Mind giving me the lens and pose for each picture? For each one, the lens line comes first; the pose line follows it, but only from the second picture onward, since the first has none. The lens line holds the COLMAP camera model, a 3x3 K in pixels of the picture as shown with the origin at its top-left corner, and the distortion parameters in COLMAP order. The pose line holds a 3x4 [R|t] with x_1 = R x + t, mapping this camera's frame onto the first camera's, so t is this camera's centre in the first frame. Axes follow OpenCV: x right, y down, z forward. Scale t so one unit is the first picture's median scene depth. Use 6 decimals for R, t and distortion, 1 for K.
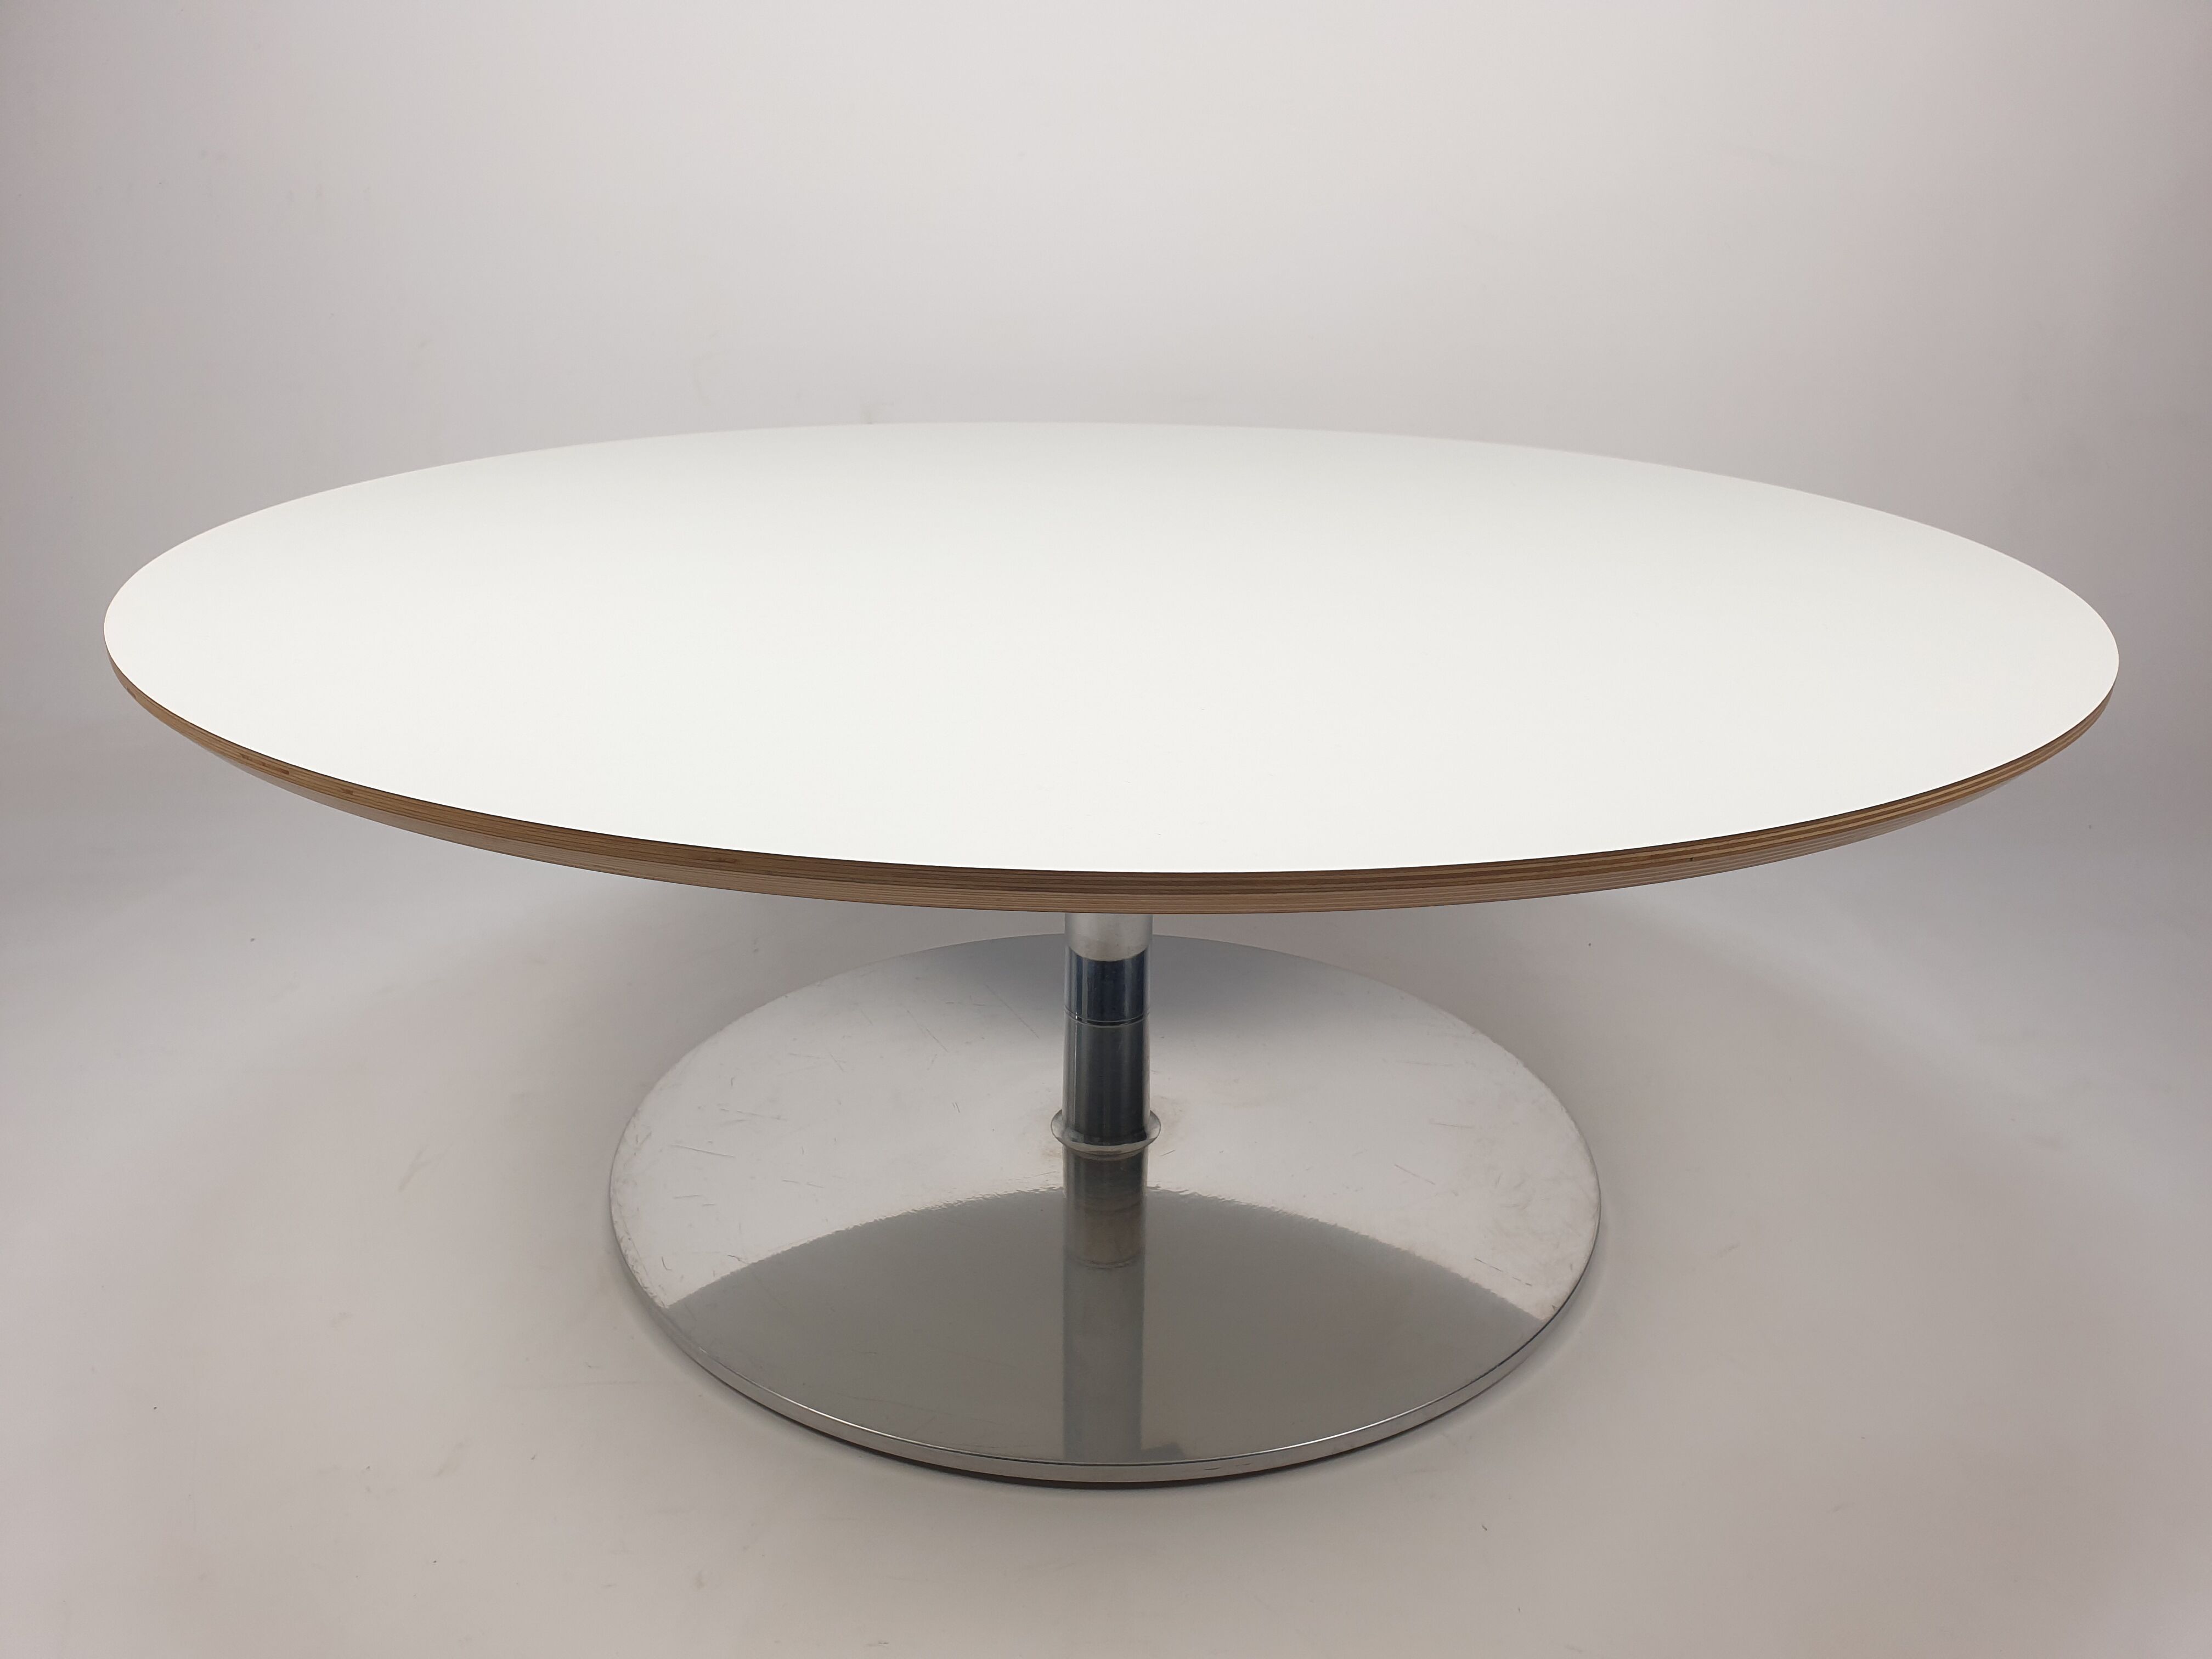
lens RADIAL K [[1708.3, 0, 1113.9], [0, 1708.3, 839.6], [0, 0, 1]] dist [-0.001096, 0.002182]
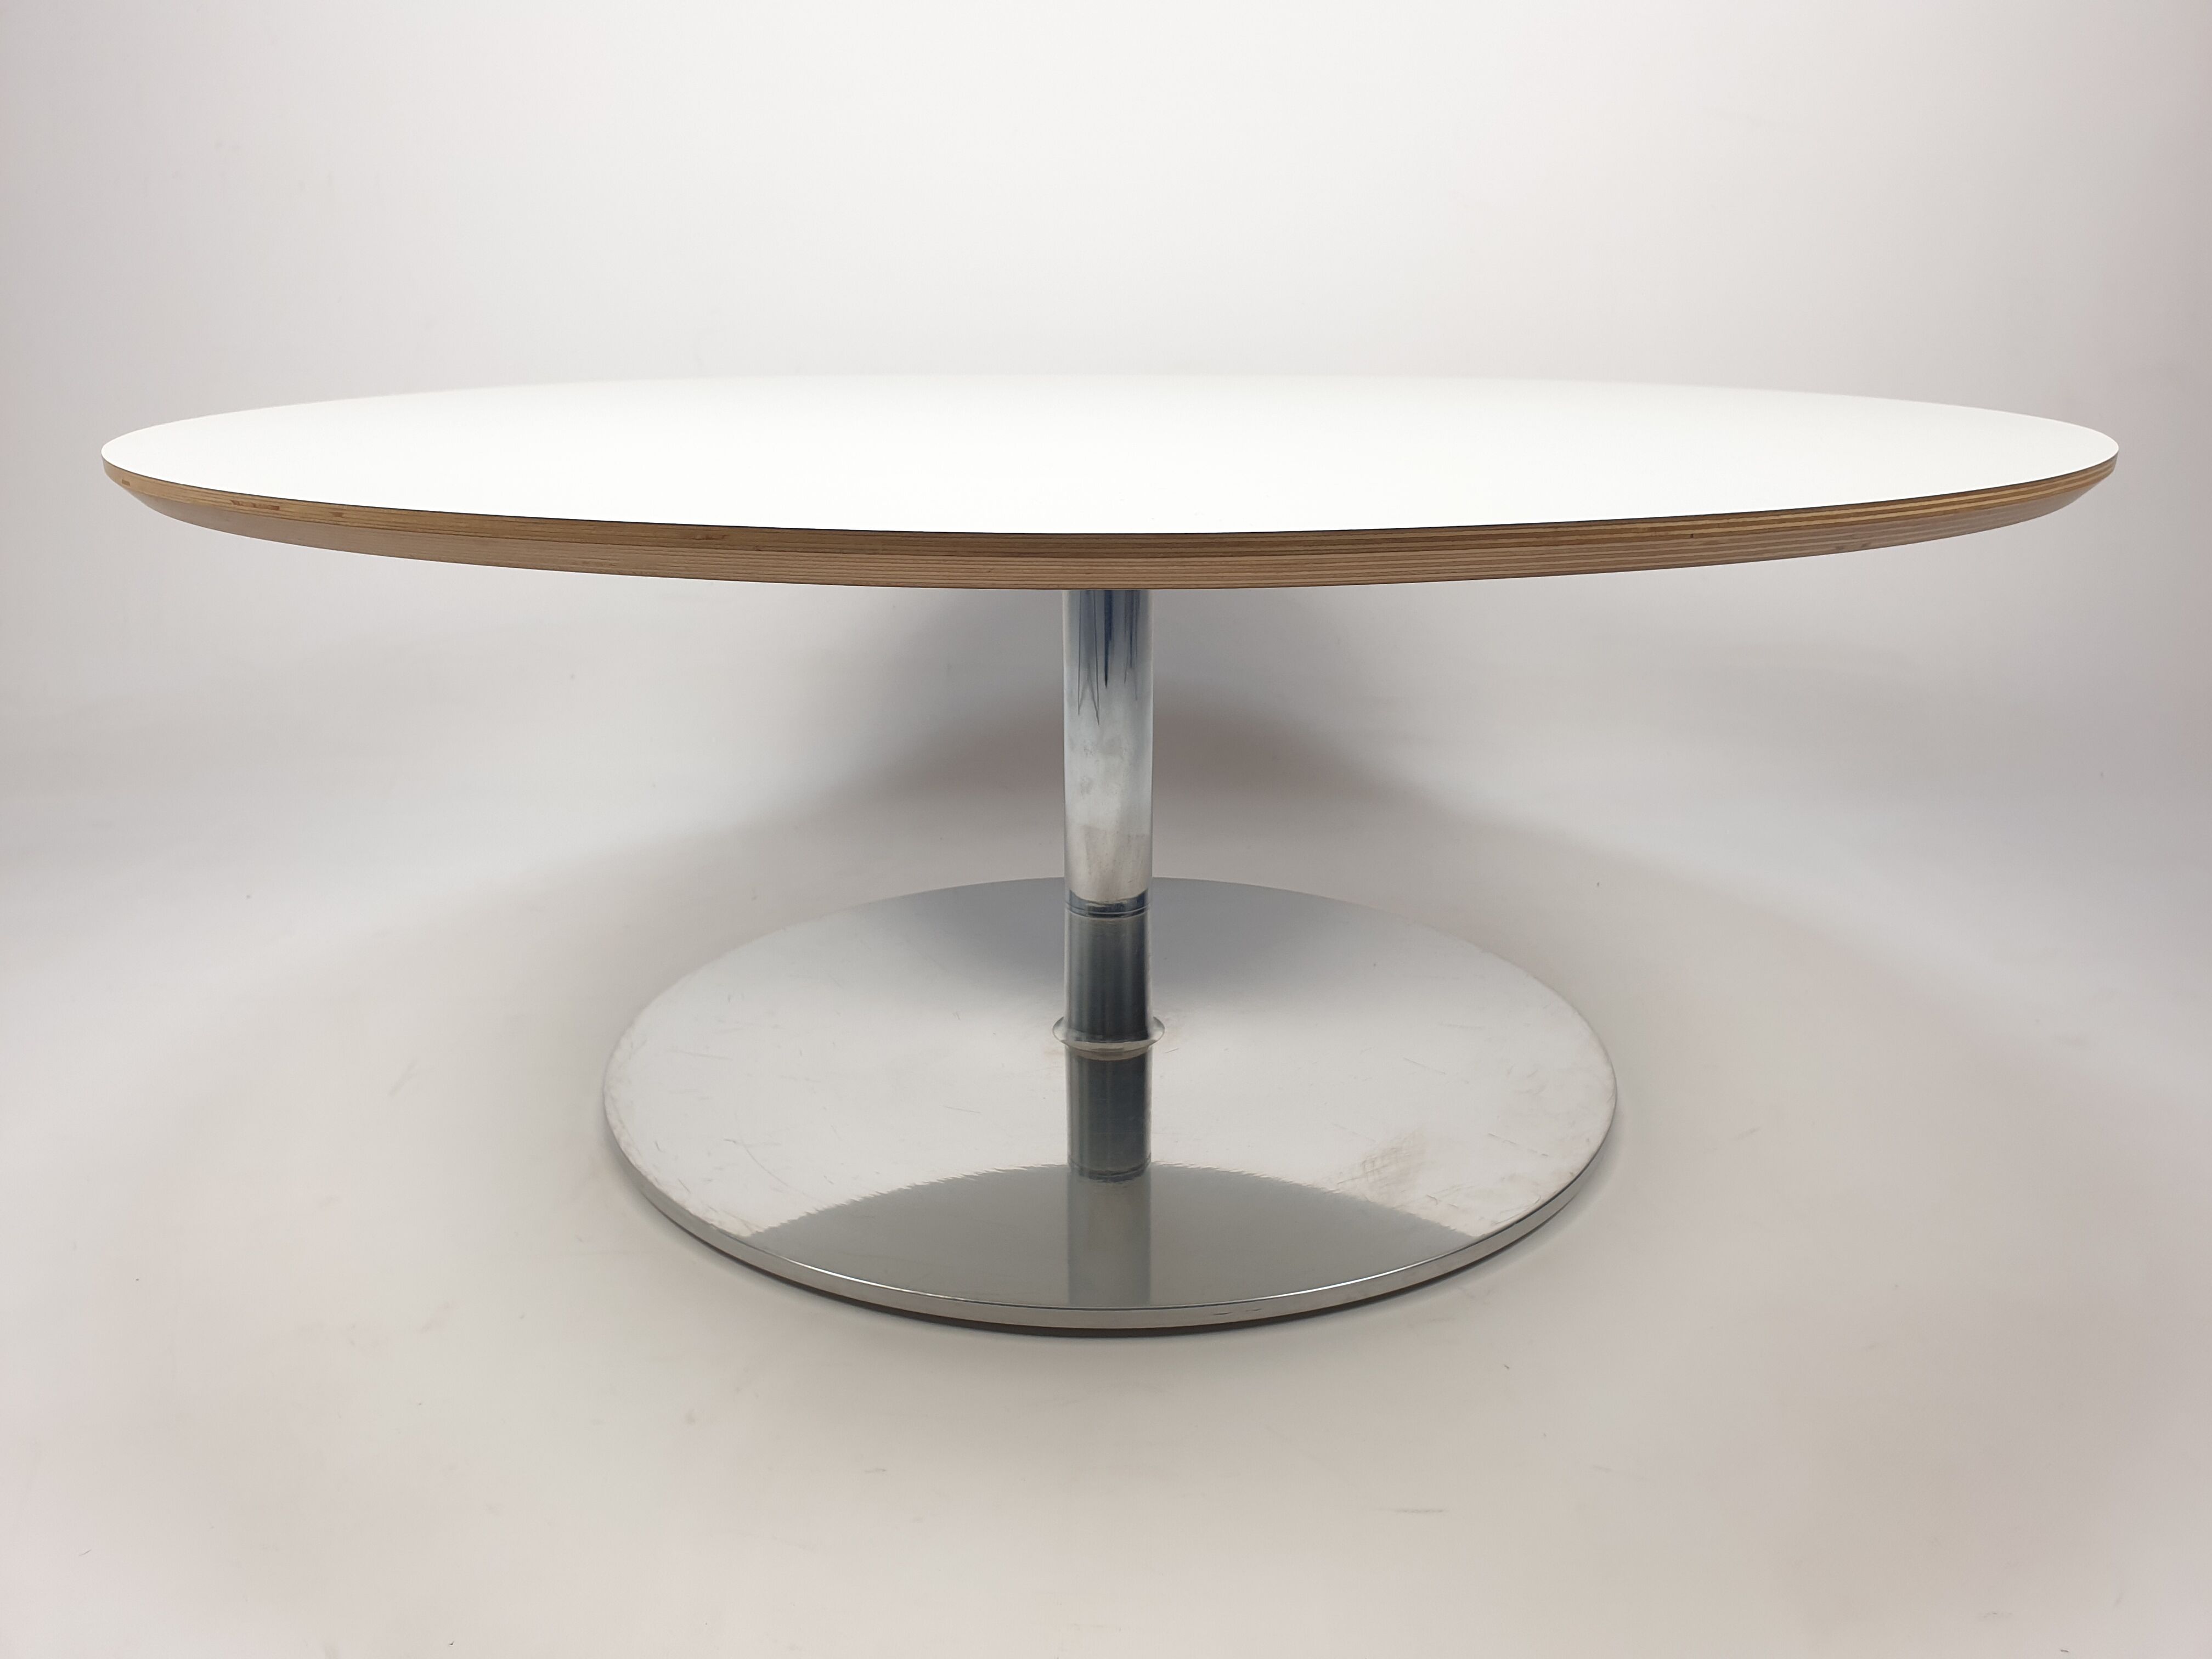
lens RADIAL K [[1704.1, 0, 1106.0], [0, 1704.1, 829.5], [0, 0, 1]] dist [0.003870, -0.002274]
pose [[0.999894, -0.012757, -0.006994, 0.002010], [0.012289, 0.997918, -0.063314, 0.121582], [0.007787, 0.063221, 0.997969, 0.015716]]
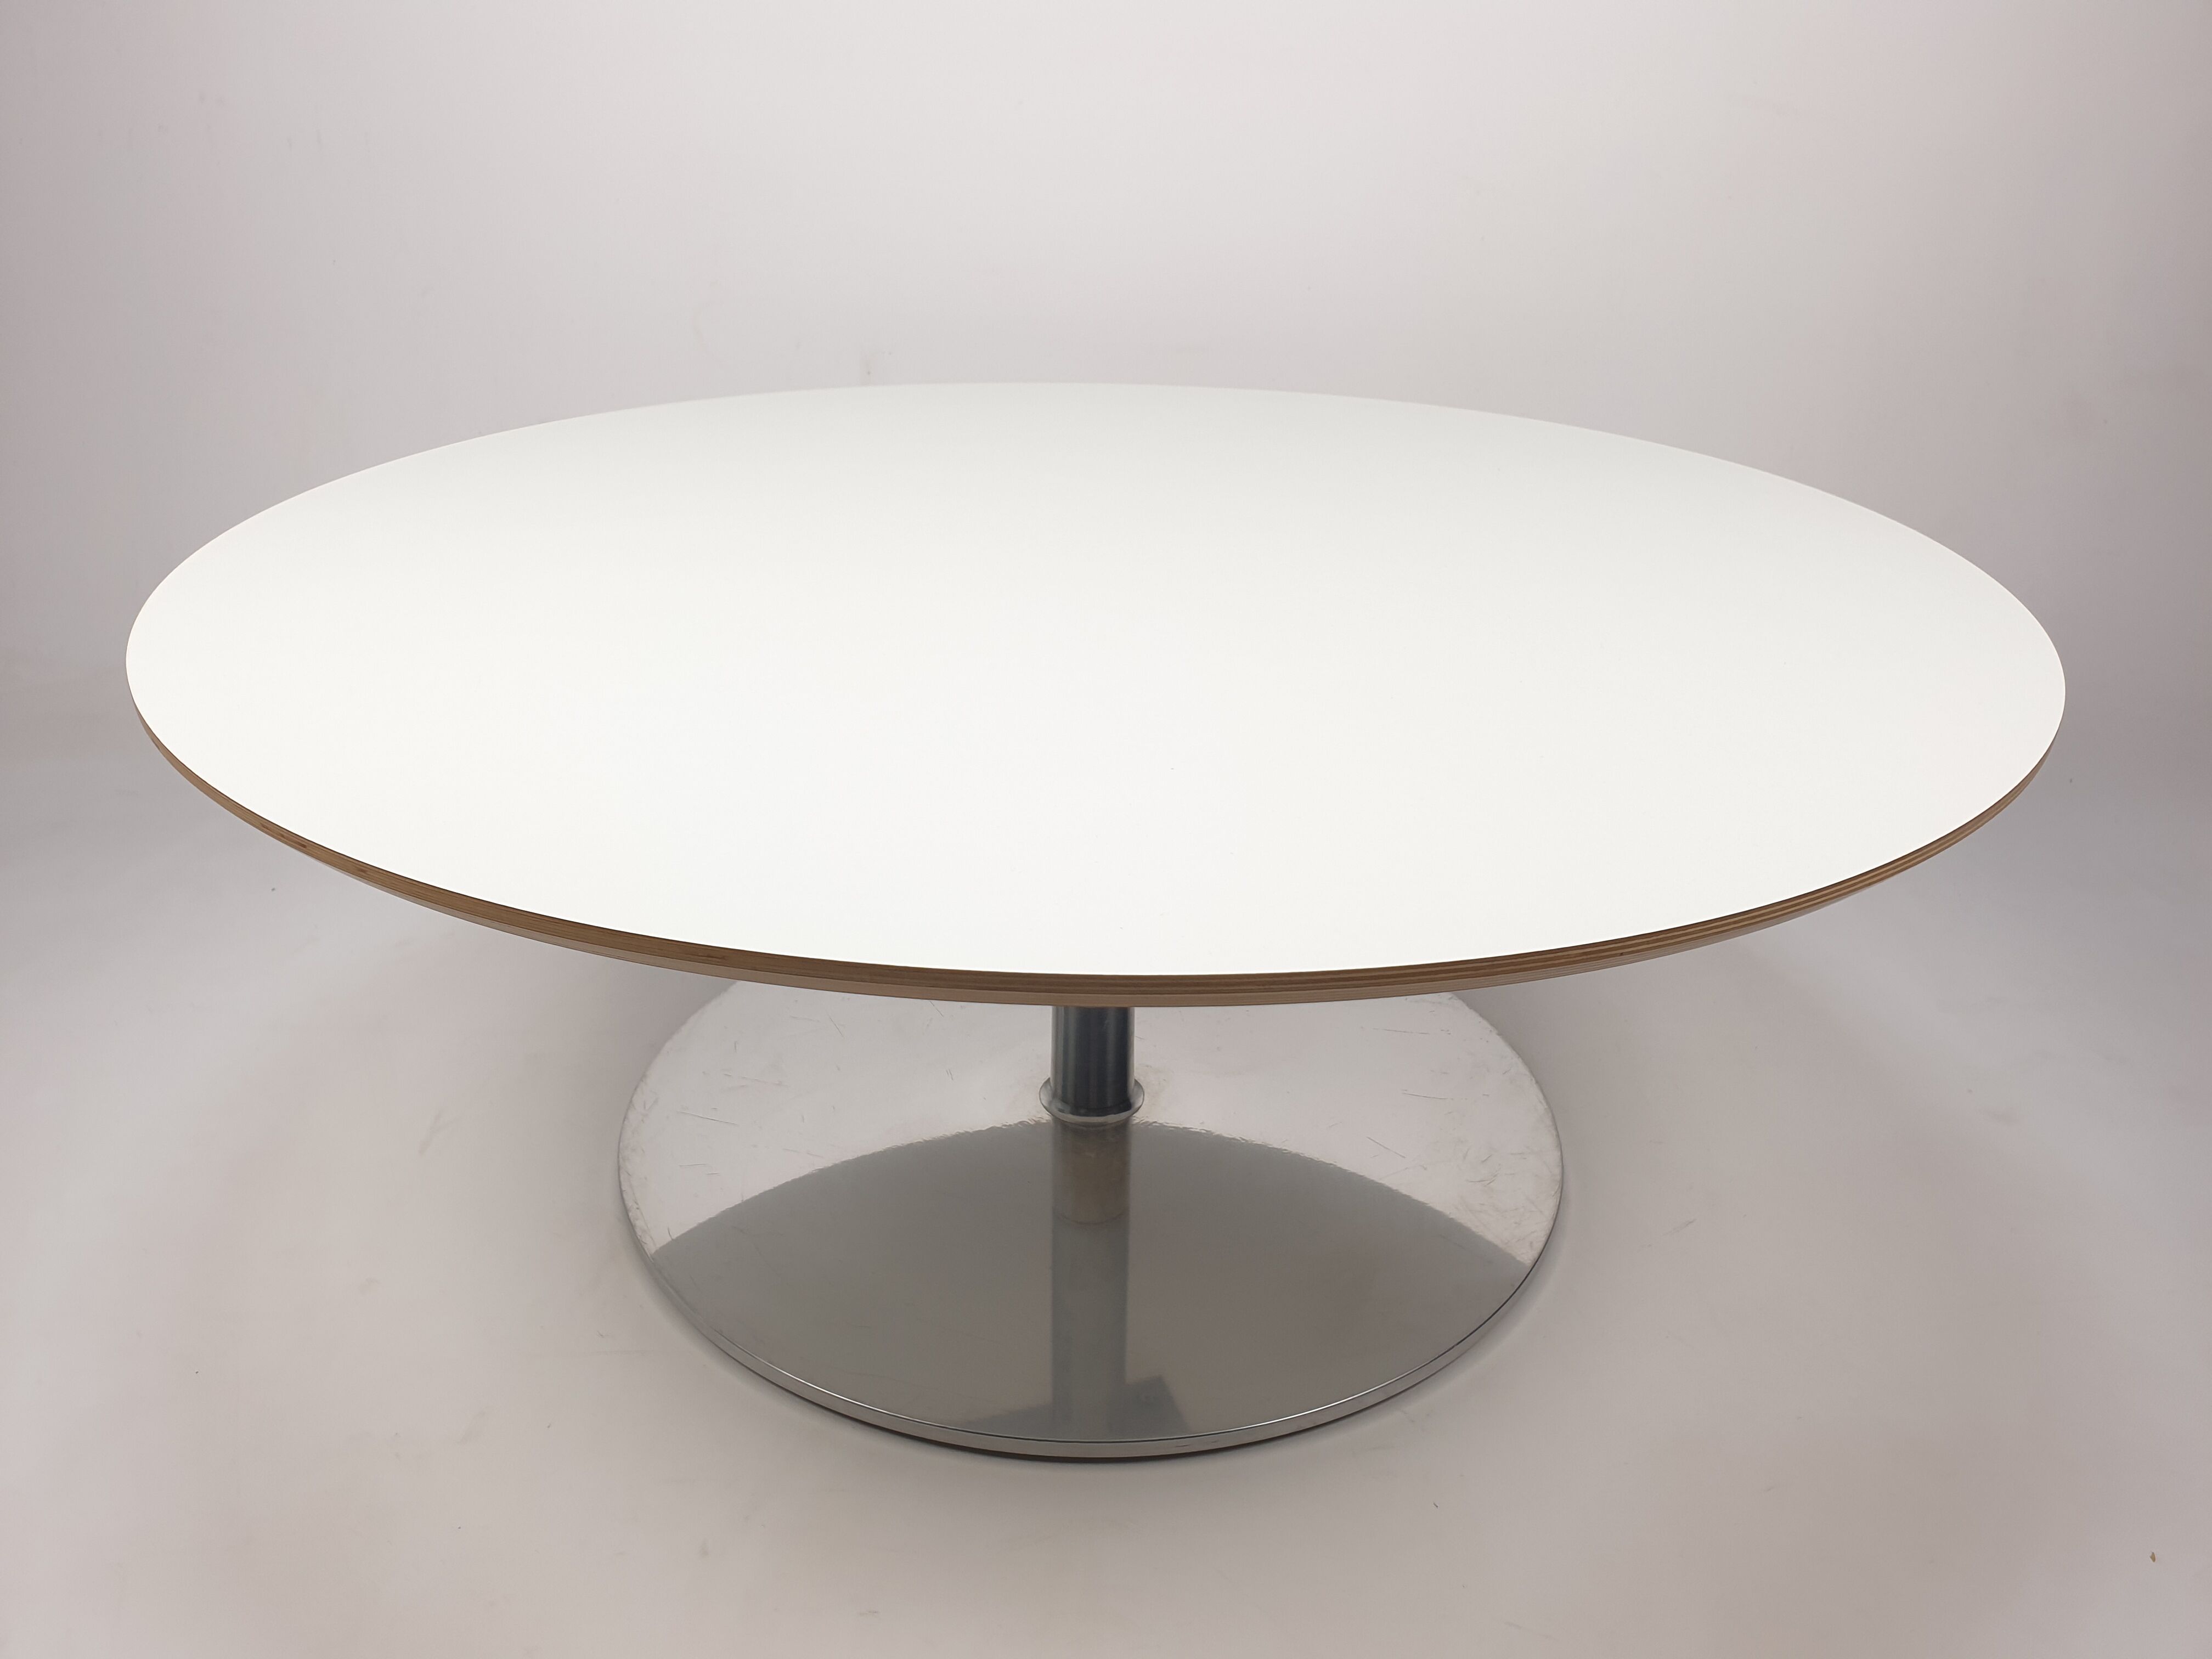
lens RADIAL K [[1704.1, 0, 1106.0], [0, 1704.1, 829.5], [0, 0, 1]] dist [0.003870, -0.002274]
pose [[0.999916, 0.007251, -0.010705, 0.014300], [-0.006489, 0.997556, 0.069566, -0.070918], [0.011184, -0.069491, 0.997520, -0.029838]]
